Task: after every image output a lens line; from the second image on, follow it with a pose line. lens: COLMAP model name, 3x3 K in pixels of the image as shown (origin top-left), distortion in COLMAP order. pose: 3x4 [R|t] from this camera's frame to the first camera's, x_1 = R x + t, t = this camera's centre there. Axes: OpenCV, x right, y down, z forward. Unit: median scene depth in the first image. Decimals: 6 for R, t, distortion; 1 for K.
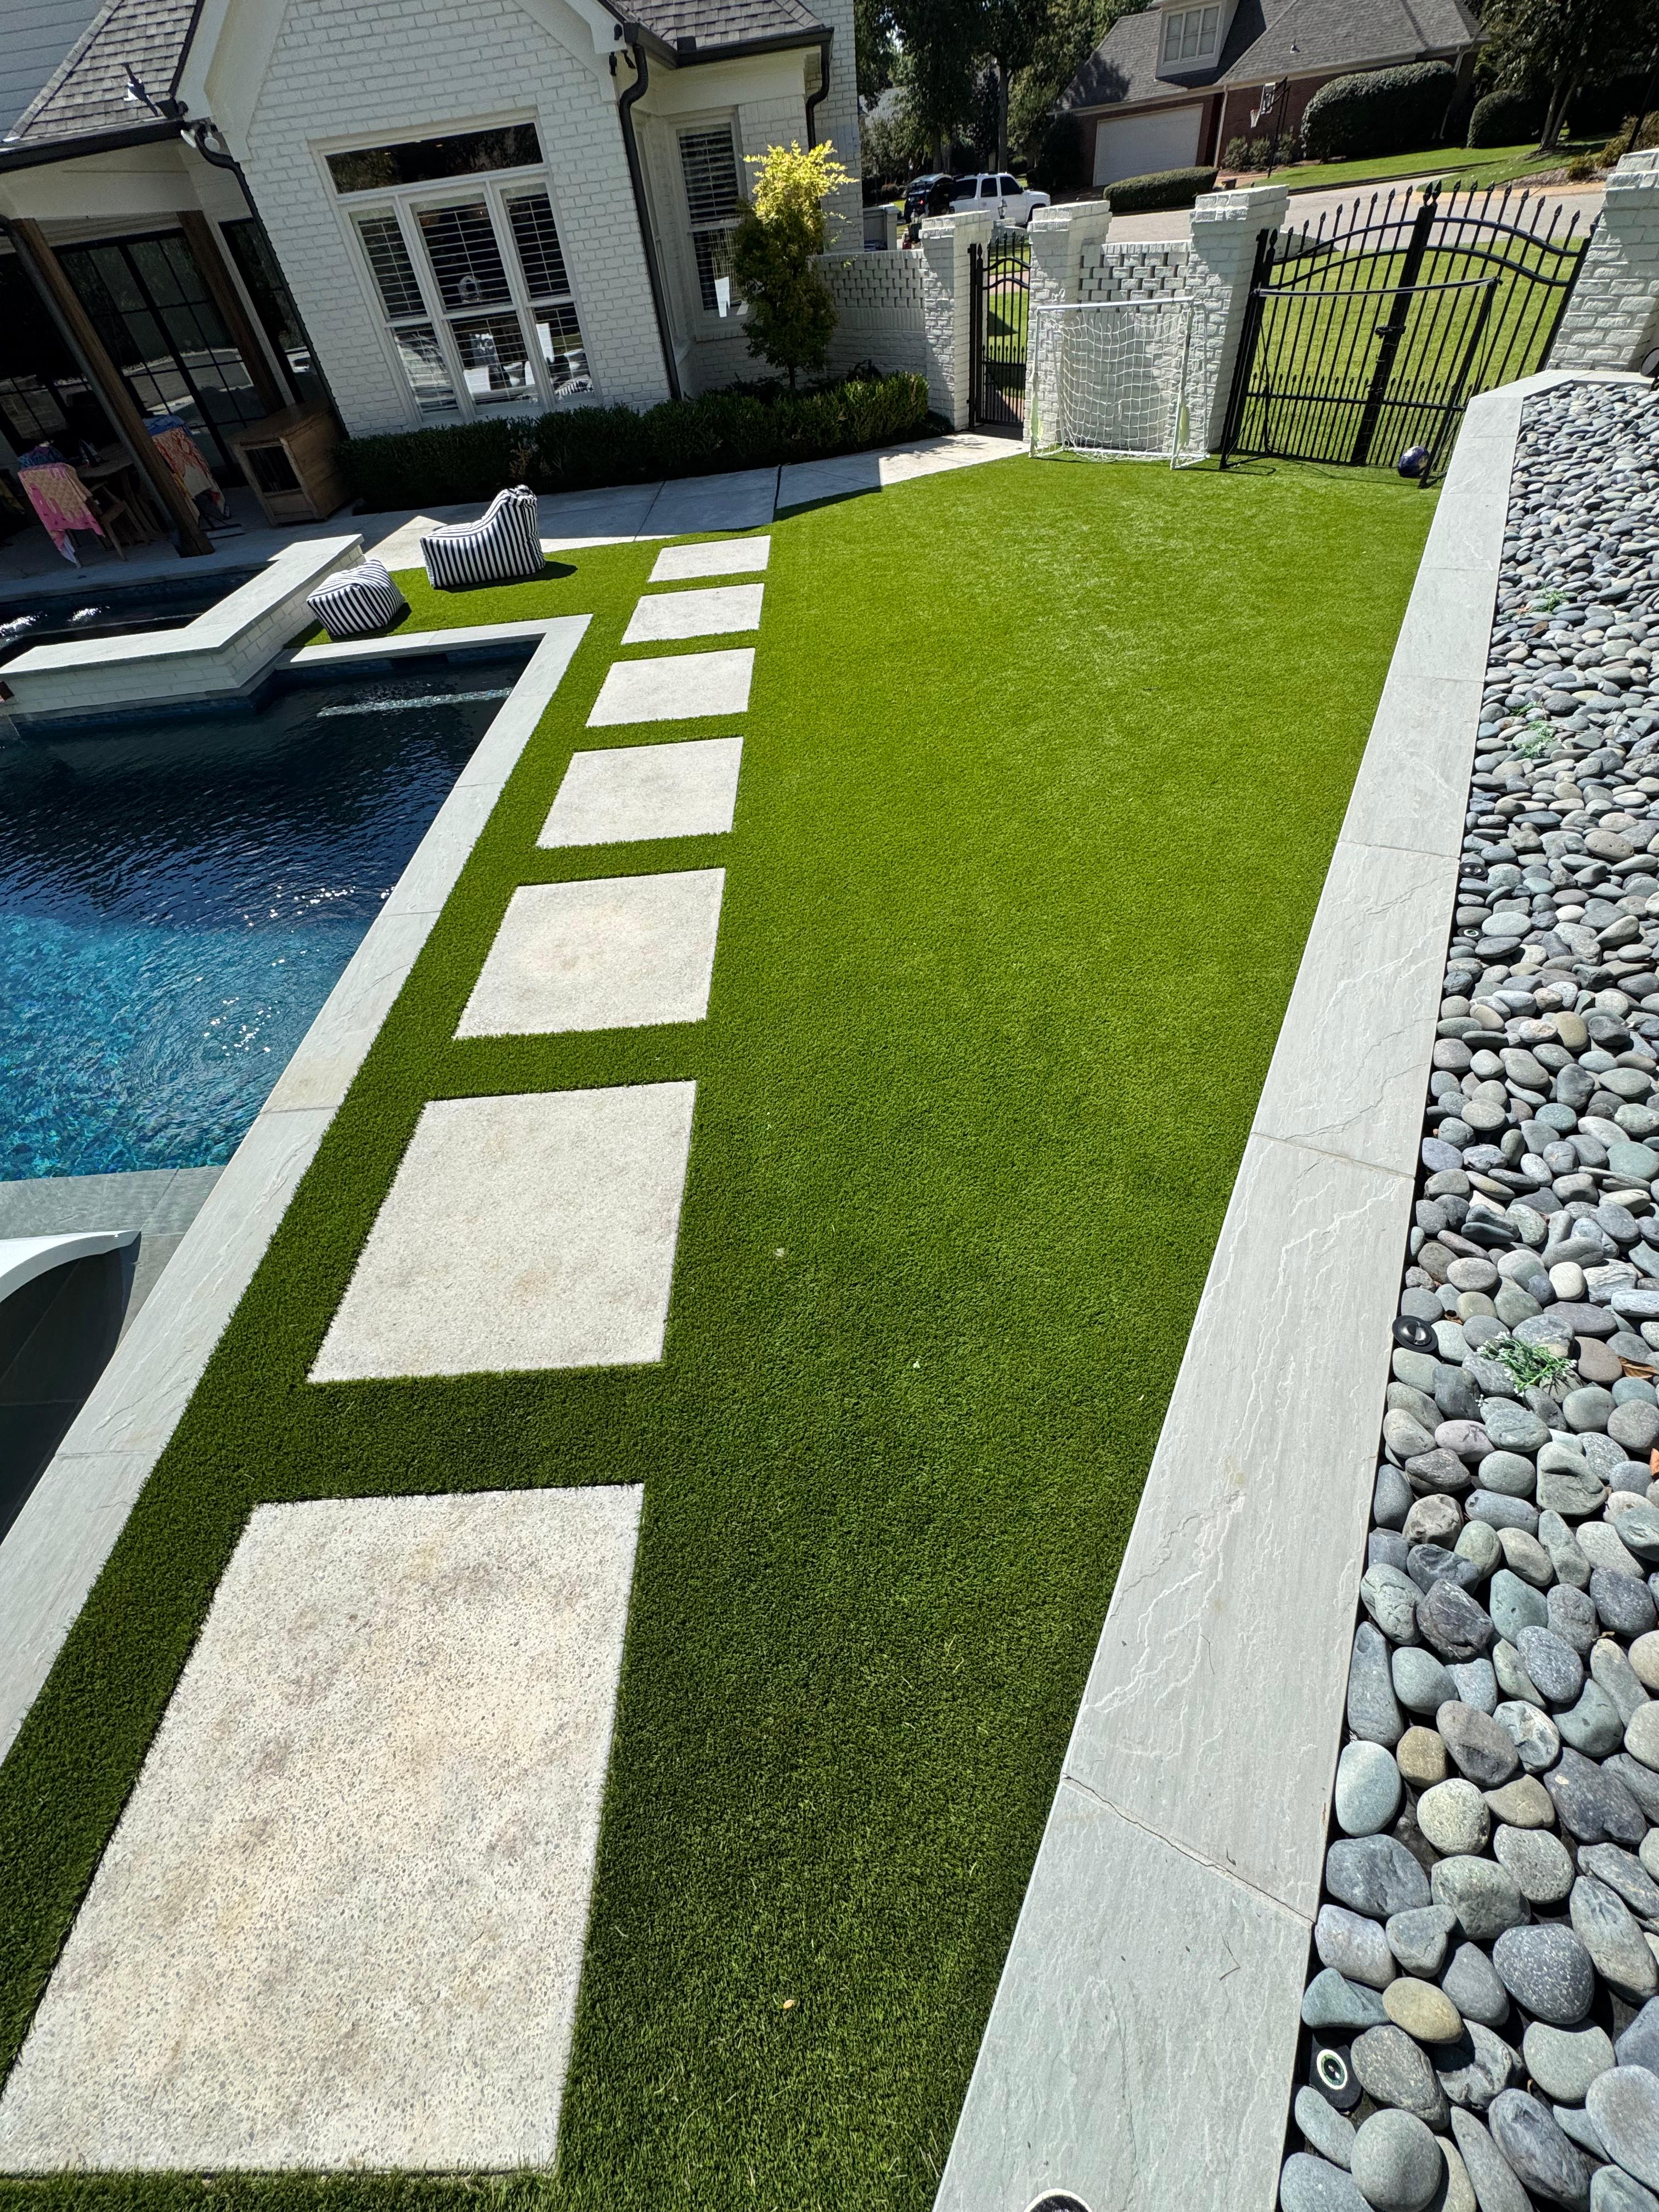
lens RADIAL K [[890.3, 0, 829.5], [0, 890.3, 1106.0], [0, 0, 1]] dist [-0.001220, 0.000259]
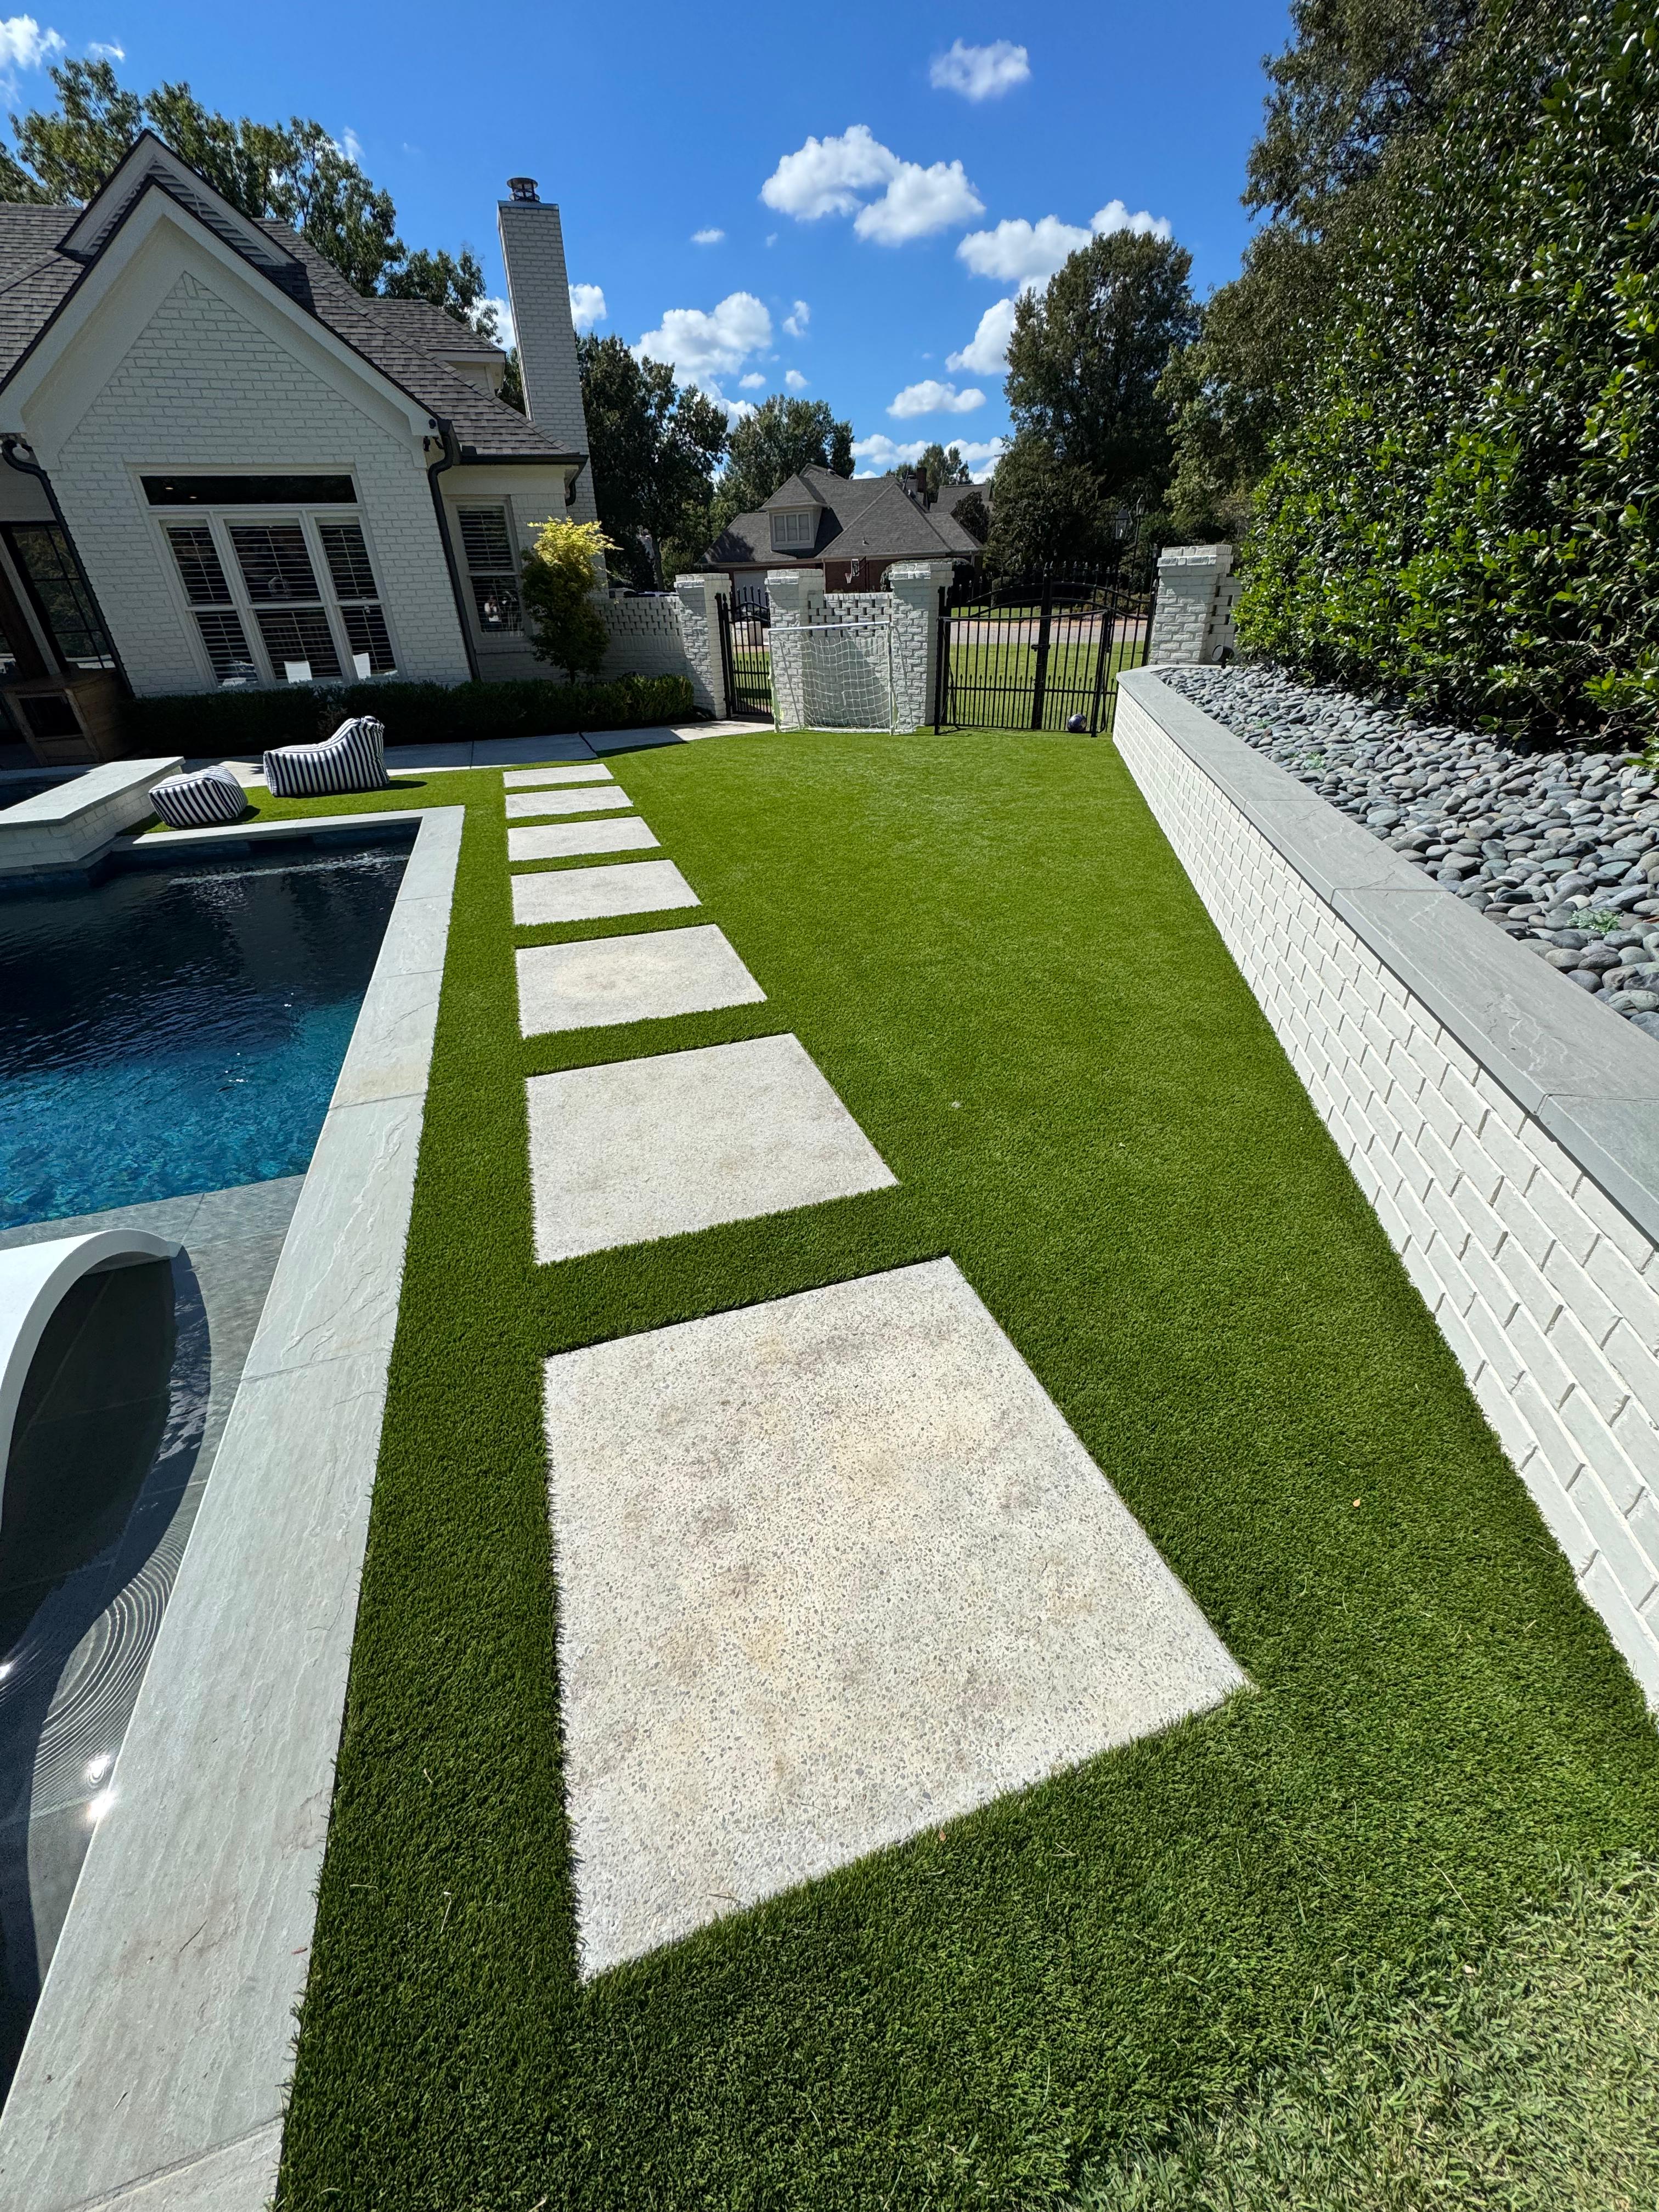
lens RADIAL K [[883.0, 0, 829.5], [0, 883.0, 1106.0], [0, 0, 1]] dist [-0.000096, -0.000668]
pose [[0.949752, -0.091691, 0.299272, -0.226423], [0.175882, 0.947241, -0.267953, 0.182976], [-0.258914, 0.307126, 0.915771, 0.014904]]
